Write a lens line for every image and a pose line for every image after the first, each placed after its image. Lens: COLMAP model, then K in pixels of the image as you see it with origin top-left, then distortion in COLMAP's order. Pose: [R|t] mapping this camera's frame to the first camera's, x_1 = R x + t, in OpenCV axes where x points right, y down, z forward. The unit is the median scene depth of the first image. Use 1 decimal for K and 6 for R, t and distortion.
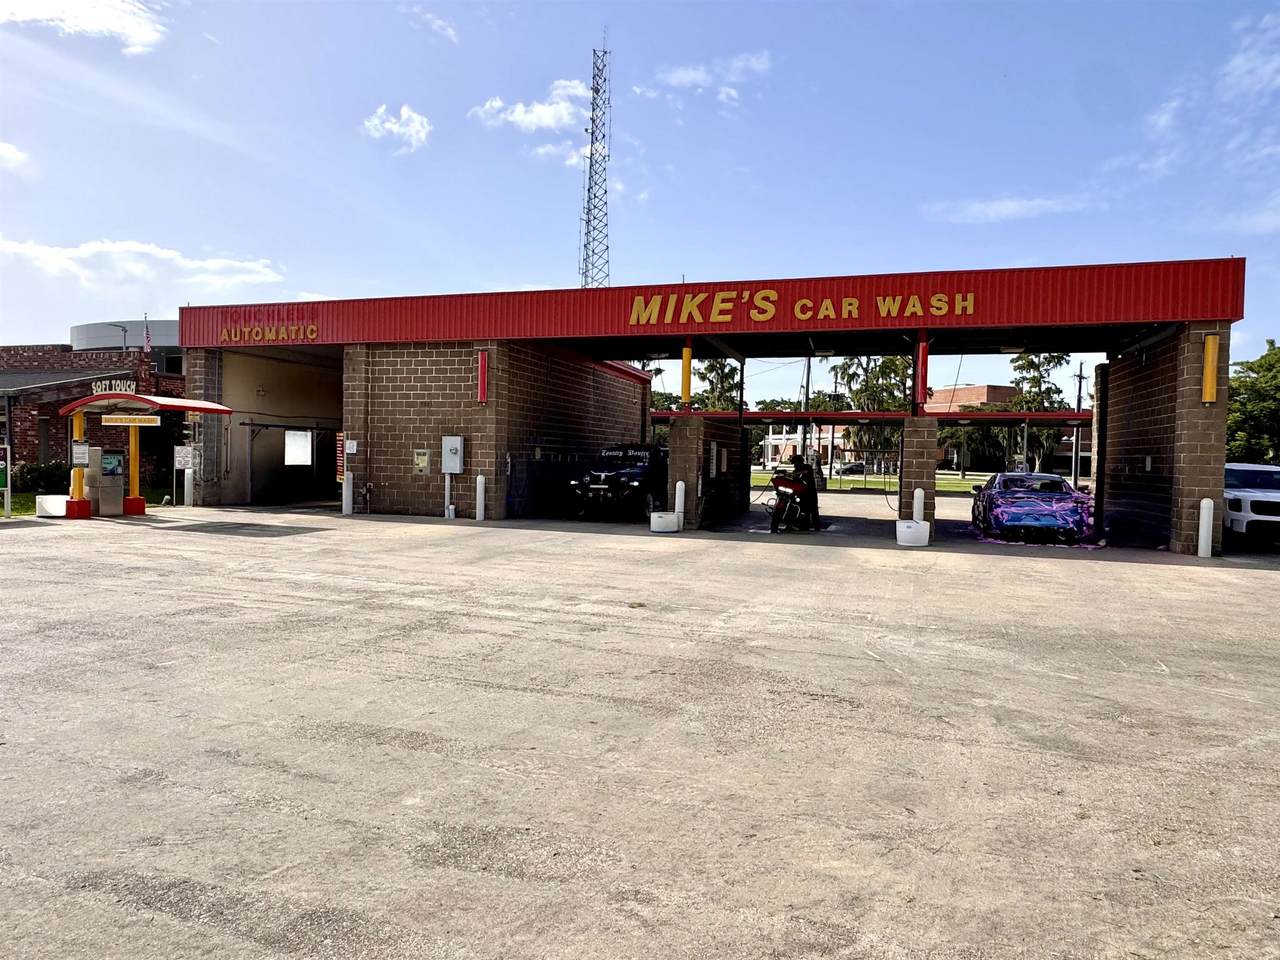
lens RADIAL K [[760.4, 0, 645.3], [0, 760.4, 474.7], [0, 0, 1]] dist [-0.007047, -0.000962]
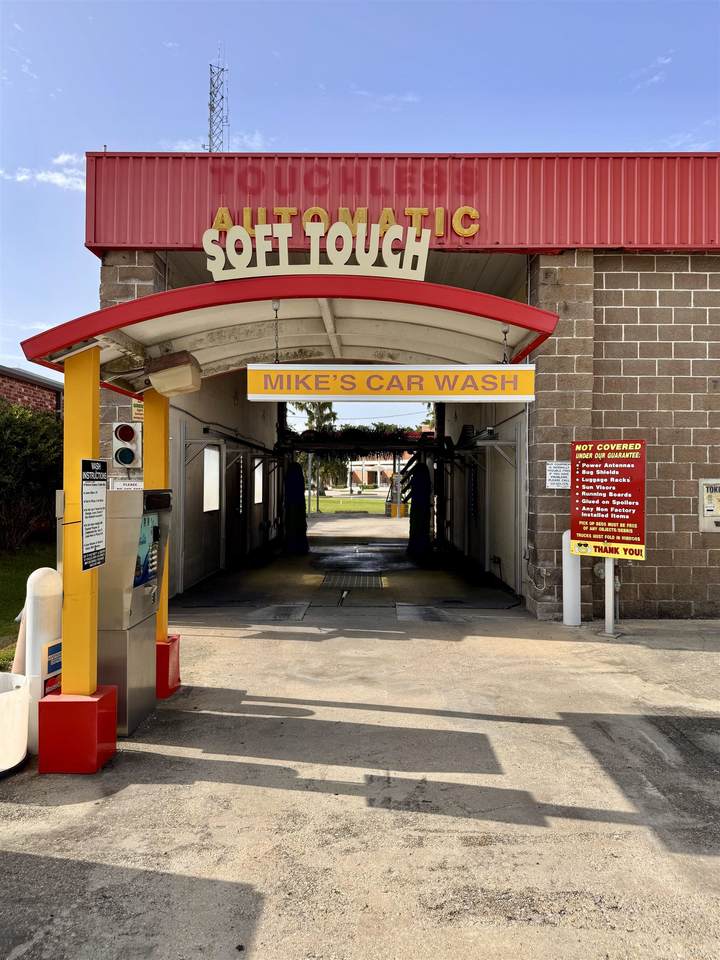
lens RADIAL K [[677.2, 0, 357.2], [0, 677.2, 484.7], [0, 0, 1]] dist [-0.009529, -0.019597]
pose [[0.961510, -0.019766, 0.274059, -0.620039], [0.025679, 0.999508, -0.018004, -0.027426], [-0.273568, 0.024349, 0.961544, 0.645899]]
